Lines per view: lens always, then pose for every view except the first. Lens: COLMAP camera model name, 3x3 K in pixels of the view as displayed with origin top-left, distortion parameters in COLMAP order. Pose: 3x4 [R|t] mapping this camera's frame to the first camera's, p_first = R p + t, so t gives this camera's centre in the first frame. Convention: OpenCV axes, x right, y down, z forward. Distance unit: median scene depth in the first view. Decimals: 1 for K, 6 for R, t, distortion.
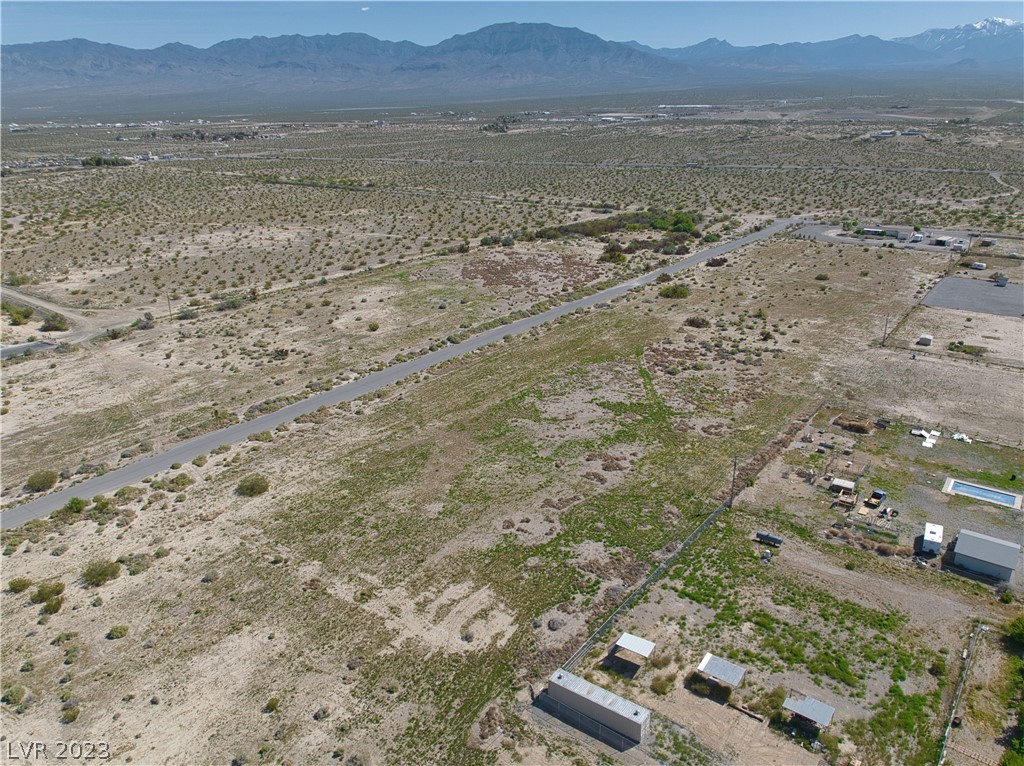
lens RADIAL K [[727.8, 0, 512.0], [0, 727.8, 383.0], [0, 0, 1]] dist [0.024981, -0.046131]
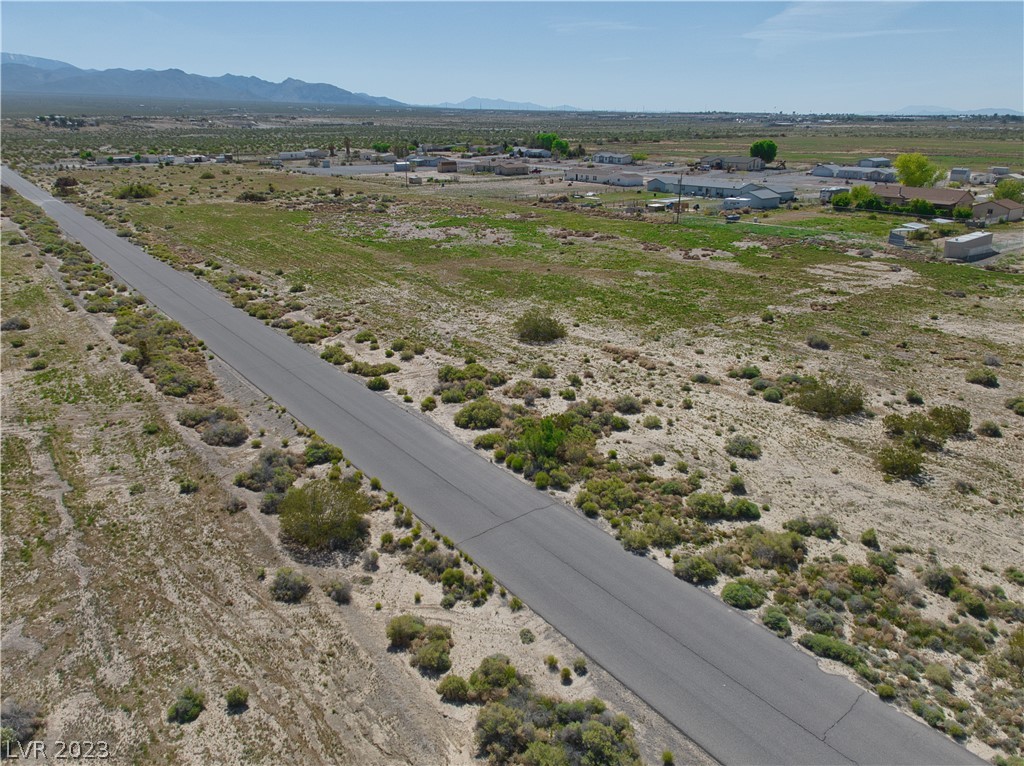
lens RADIAL K [[727.8, 0, 512.0], [0, 727.8, 383.0], [0, 0, 1]] dist [0.024981, -0.046131]
pose [[0.268398, -0.322262, 0.907805, -0.889395], [0.340220, 0.913363, 0.223647, 0.046314], [-0.901228, 0.248827, 0.354785, 0.829926]]
